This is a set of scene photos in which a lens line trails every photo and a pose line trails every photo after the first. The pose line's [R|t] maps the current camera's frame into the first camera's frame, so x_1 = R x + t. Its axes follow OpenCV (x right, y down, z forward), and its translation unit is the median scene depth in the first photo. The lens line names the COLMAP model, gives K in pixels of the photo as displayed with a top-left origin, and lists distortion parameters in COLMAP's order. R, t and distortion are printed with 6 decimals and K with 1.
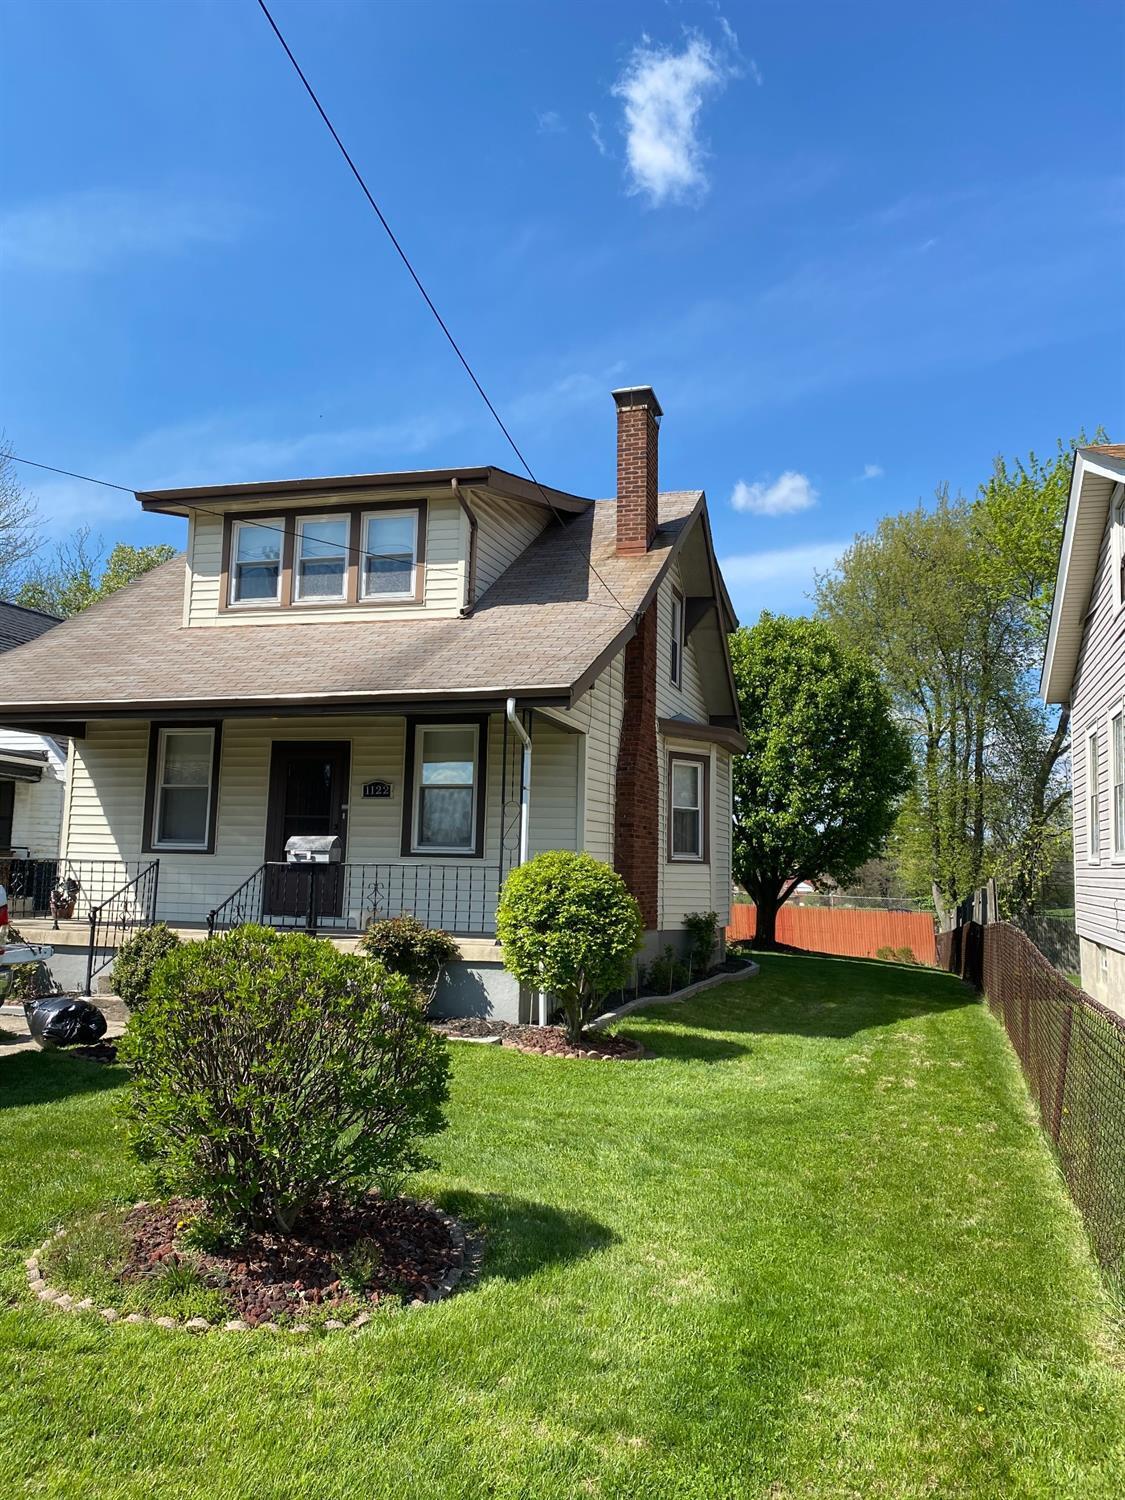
lens RADIAL K [[1156.1, 0, 563.0], [0, 1156.1, 750.2], [0, 0, 1]] dist [0.001016, -0.007650]
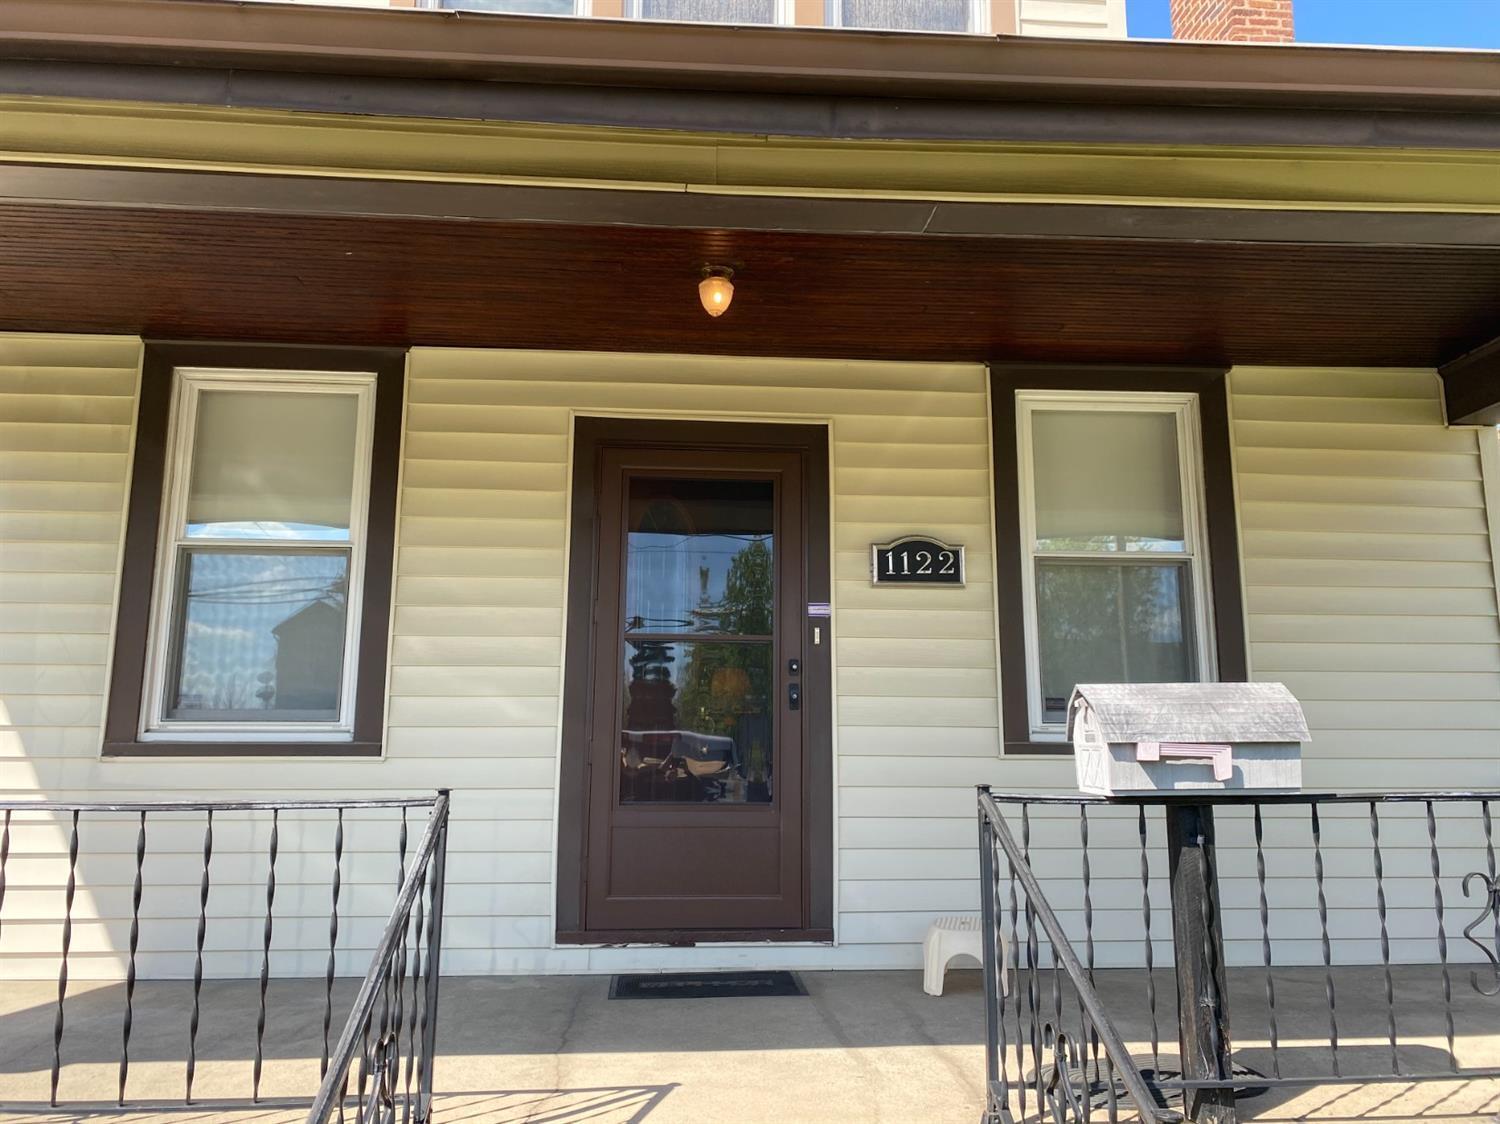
lens RADIAL K [[1156.1, 0, 750.8], [0, 1156.1, 554.9], [0, 0, 1]] dist [0.001016, -0.007650]
pose [[0.932353, 0.040576, 0.359264, -0.333628], [-0.018693, 0.997763, -0.064178, 0.055220], [-0.361064, 0.053121, 0.931027, 0.683634]]
